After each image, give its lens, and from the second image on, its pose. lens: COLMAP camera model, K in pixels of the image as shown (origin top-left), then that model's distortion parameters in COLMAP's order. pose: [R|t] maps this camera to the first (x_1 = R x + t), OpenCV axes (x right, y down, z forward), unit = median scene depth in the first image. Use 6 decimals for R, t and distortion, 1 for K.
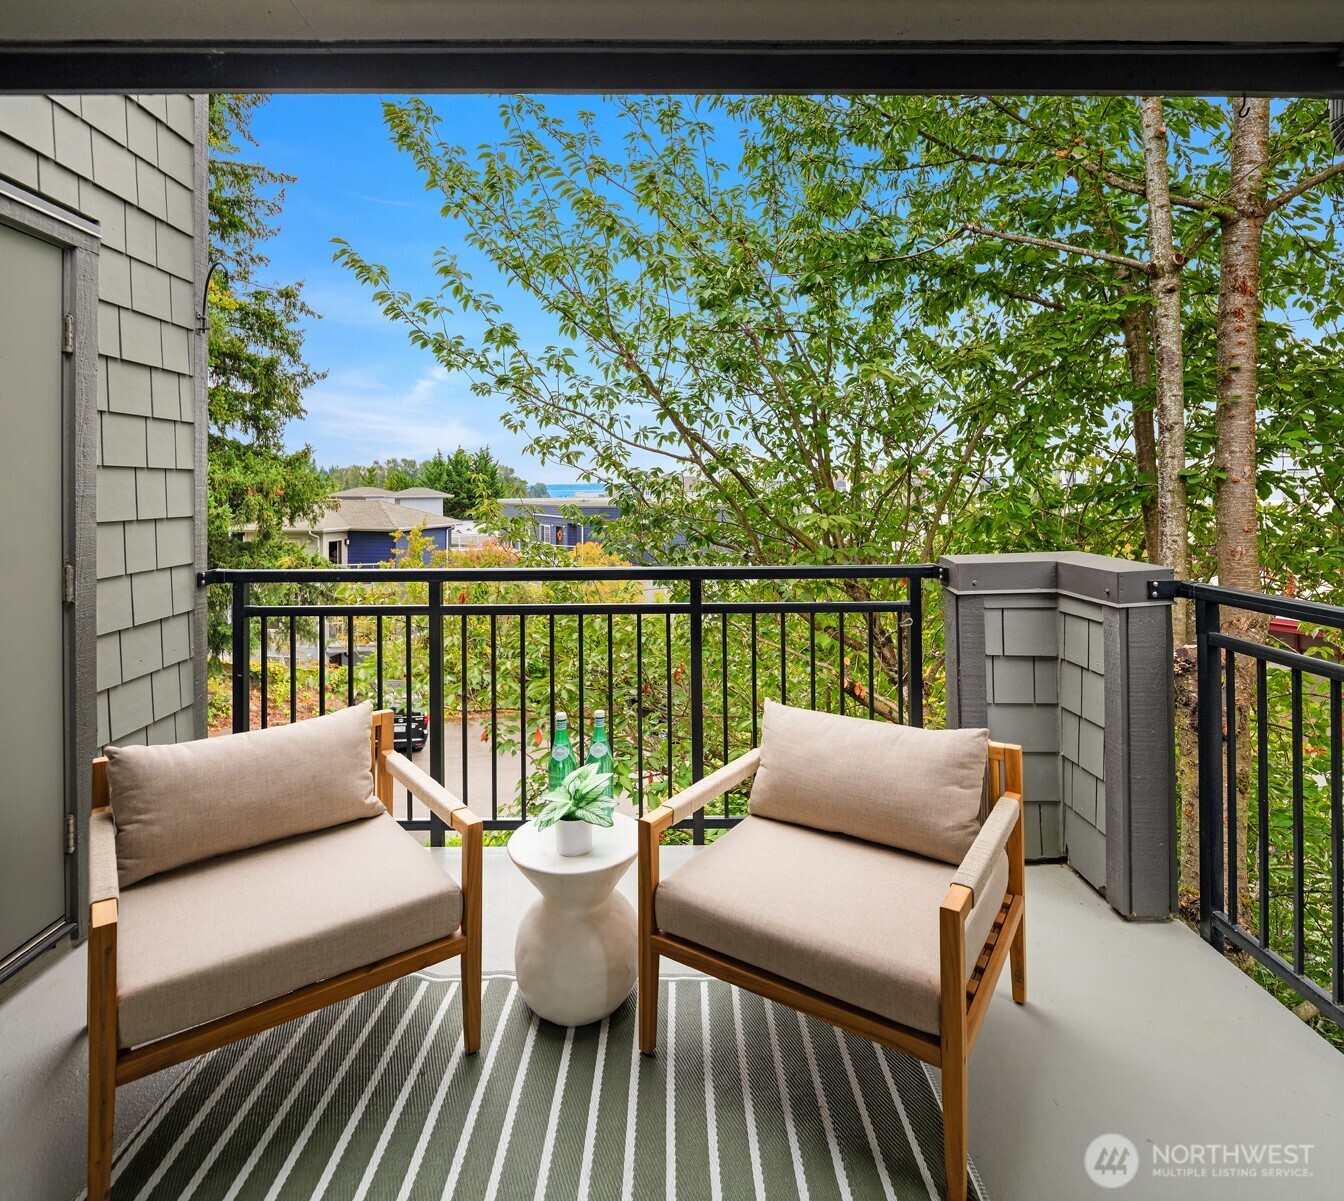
lens RADIAL K [[735.3, 0, 668.1], [0, 735.3, 485.4], [0, 0, 1]] dist [-0.006868, -0.000195]
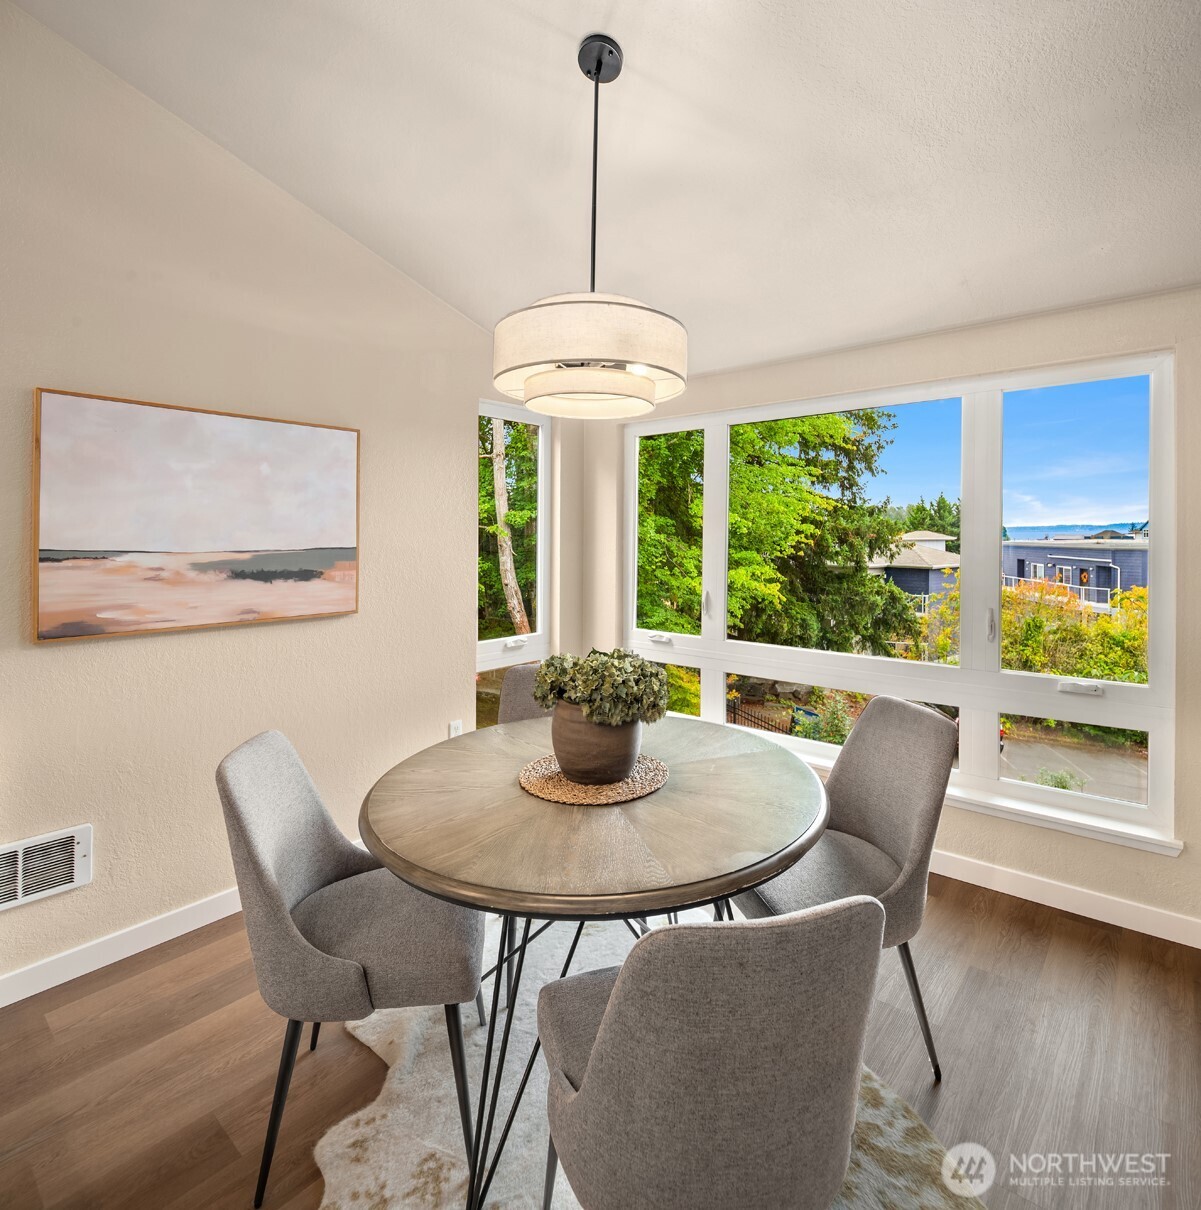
lens RADIAL K [[642.7, 0, 615.3], [0, 642.7, 514.7], [0, 0, 1]] dist [-0.006872, -0.000400]
pose [[0.769987, -0.024445, -0.637591, -0.539650], [0.010672, 0.999619, -0.025437, -0.009498], [0.637970, 0.012782, 0.769955, -0.626599]]
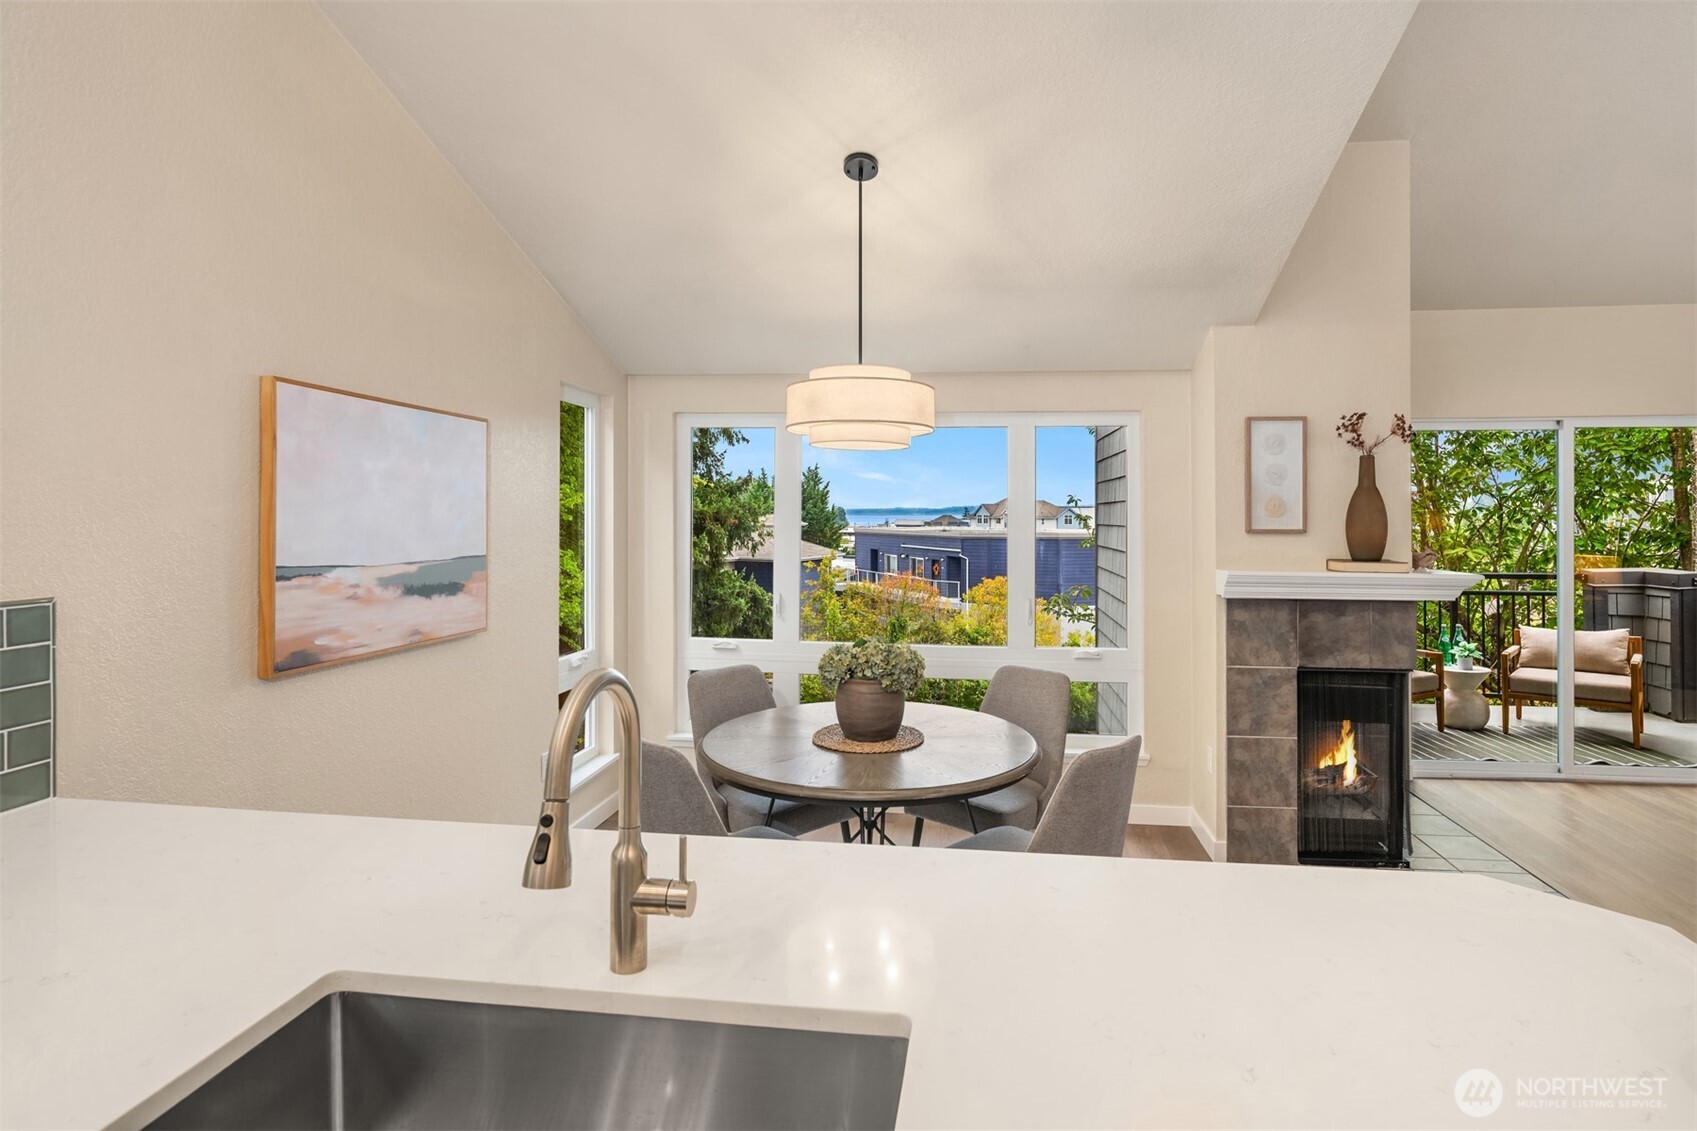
lens RADIAL K [[927.9, 0, 860.9], [0, 927.9, 506.8], [0, 0, 1]] dist [-0.005567, -0.002894]
pose [[0.992177, 0.006701, -0.124661, -0.682833], [-0.007015, 0.999973, -0.002079, -0.031732], [0.124643, 0.002937, 0.992197, -0.953944]]
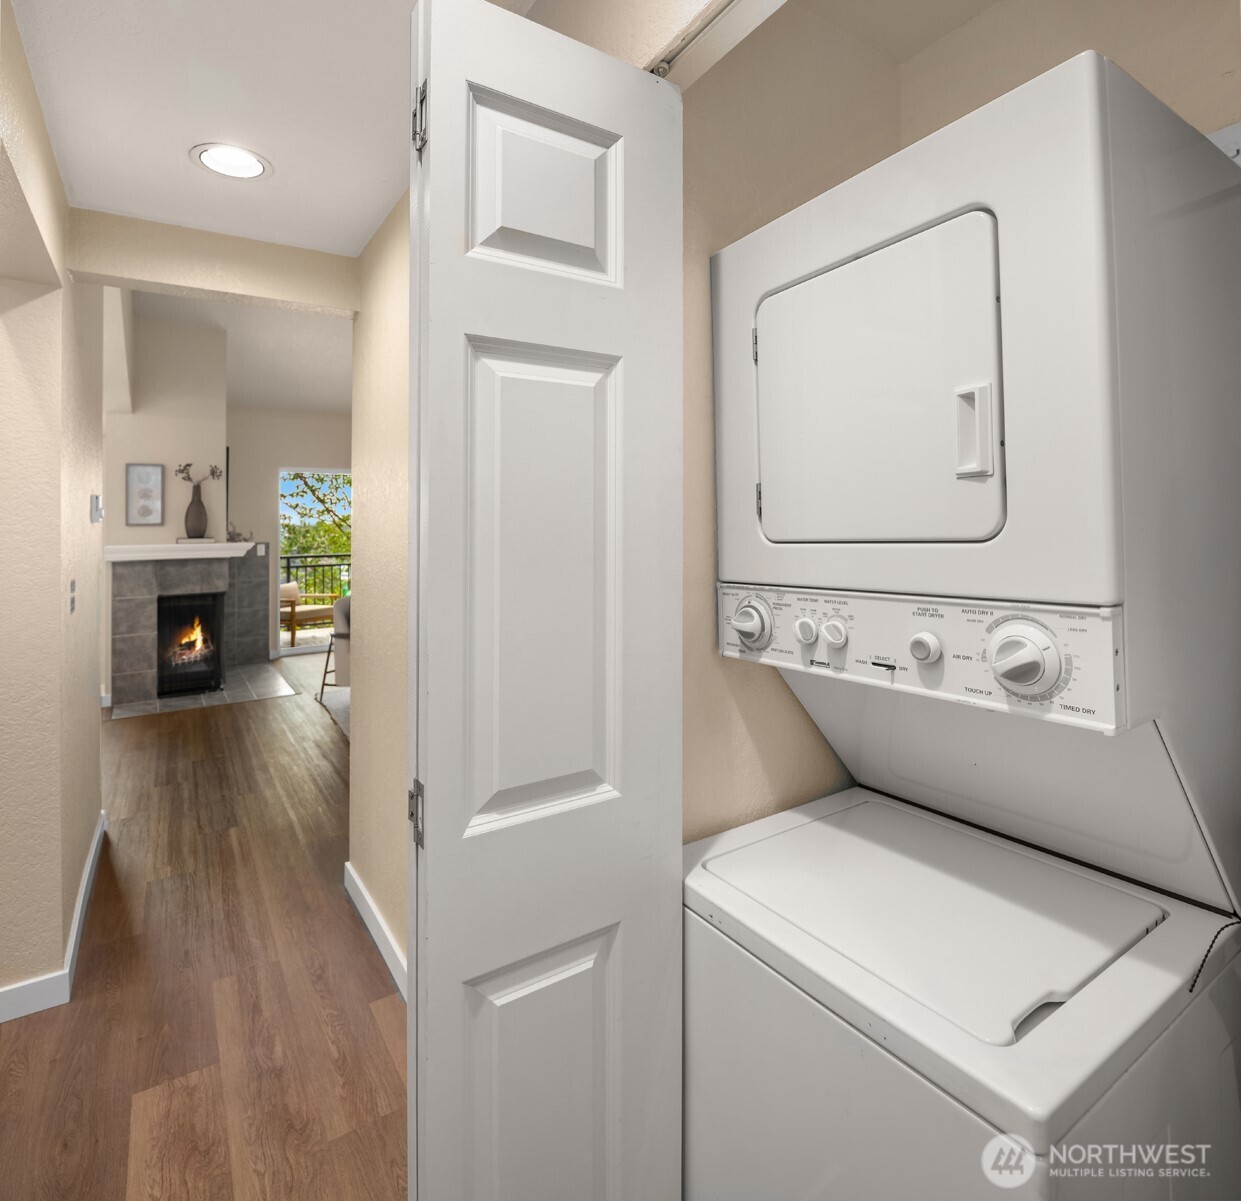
lens RADIAL K [[702.7, 0, 654.3], [0, 702.7, 503.4], [0, 0, 1]] dist [0.003068, 0.001704]
pose [[0.817337, 0.007846, 0.576106, -0.435481], [0.011971, 0.999460, -0.030596, -0.006539], [-0.576035, 0.031904, 0.816802, -1.475755]]
